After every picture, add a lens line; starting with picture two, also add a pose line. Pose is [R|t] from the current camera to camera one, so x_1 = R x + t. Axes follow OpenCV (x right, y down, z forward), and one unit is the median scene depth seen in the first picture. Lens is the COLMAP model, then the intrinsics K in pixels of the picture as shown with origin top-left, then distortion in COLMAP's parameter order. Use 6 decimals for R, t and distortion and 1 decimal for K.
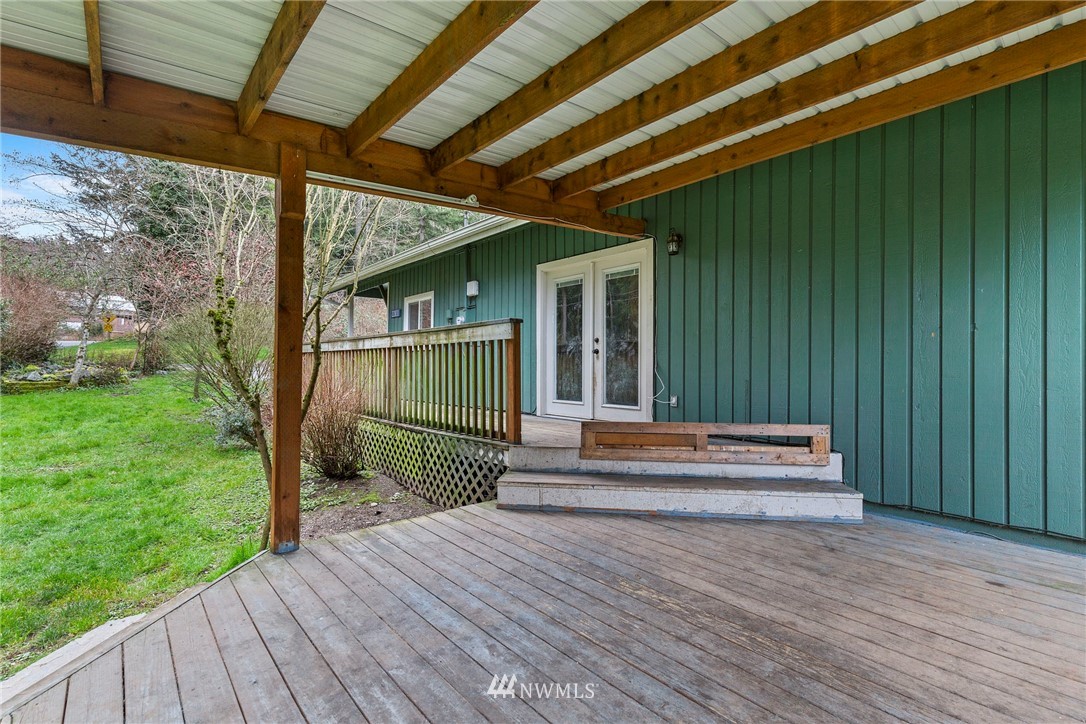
lens RADIAL K [[503.8, 0, 544.2], [0, 503.8, 366.9], [0, 0, 1]] dist [0.000490, -0.000275]
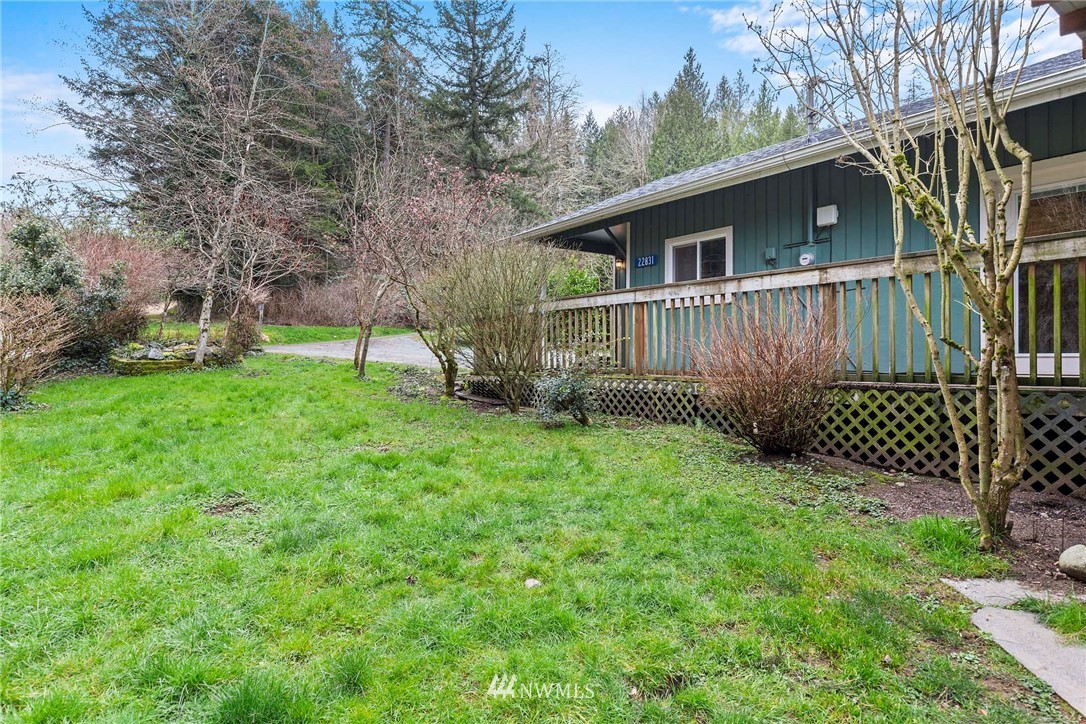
lens RADIAL K [[644.4, 0, 542.6], [0, 644.4, 359.2], [0, 0, 1]] dist [0.008662, 0.001873]
pose [[0.995887, -0.008943, -0.090165, -0.393859], [0.009182, 0.999955, 0.002234, 0.042283], [0.090141, -0.003052, 0.995924, 0.004344]]
